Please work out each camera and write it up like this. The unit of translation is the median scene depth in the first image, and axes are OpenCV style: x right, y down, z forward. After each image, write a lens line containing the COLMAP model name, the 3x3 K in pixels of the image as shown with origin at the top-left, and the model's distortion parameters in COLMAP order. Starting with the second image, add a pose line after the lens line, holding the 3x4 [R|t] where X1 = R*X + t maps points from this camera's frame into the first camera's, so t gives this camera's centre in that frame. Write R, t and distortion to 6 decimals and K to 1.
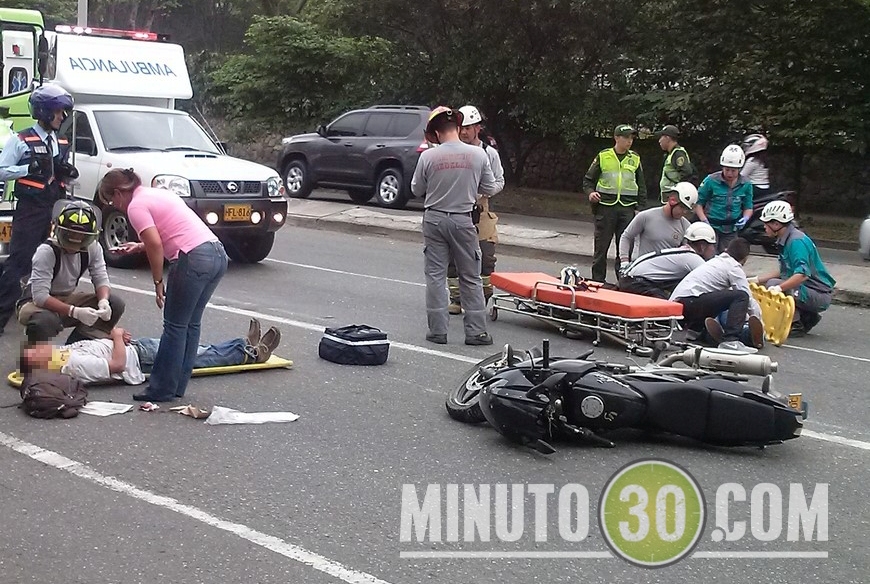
lens RADIAL K [[1600.0, 0, 435.0], [0, 1600.0, 292.0], [0, 0, 1]] dist [0.172786, -0.142122]
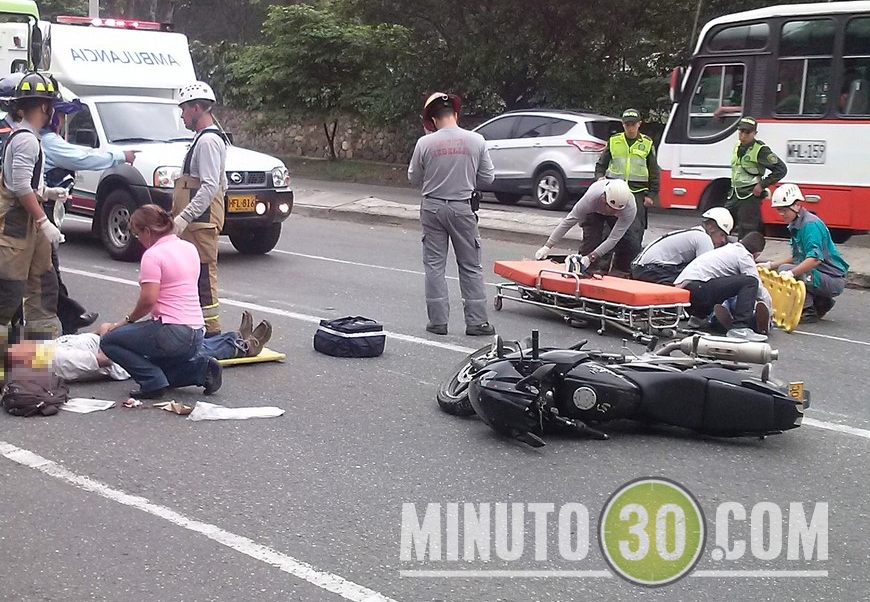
lens RADIAL K [[1605.9, 0, 435.0], [0, 1605.9, 301.0], [0, 0, 1]] dist [0.145699, 0.106973]
pose [[0.999713, -0.012523, -0.020419, 0.019851], [0.012764, 0.999850, 0.011699, 0.000285], [0.020269, -0.011956, 0.999723, 0.019380]]
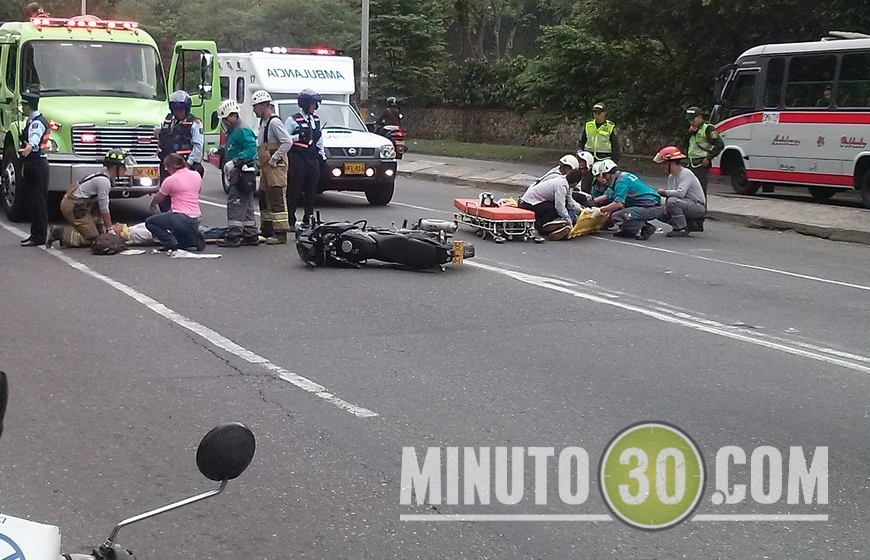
lens RADIAL K [[1645.7, 0, 435.0], [0, 1645.7, 280.0], [0, 0, 1]] dist [0.187730, 0.263062]
pose [[0.950864, 0.007040, -0.309529, 0.564155], [-0.010662, 0.999893, -0.010013, 0.091408], [0.309426, 0.012821, 0.950837, -0.577497]]
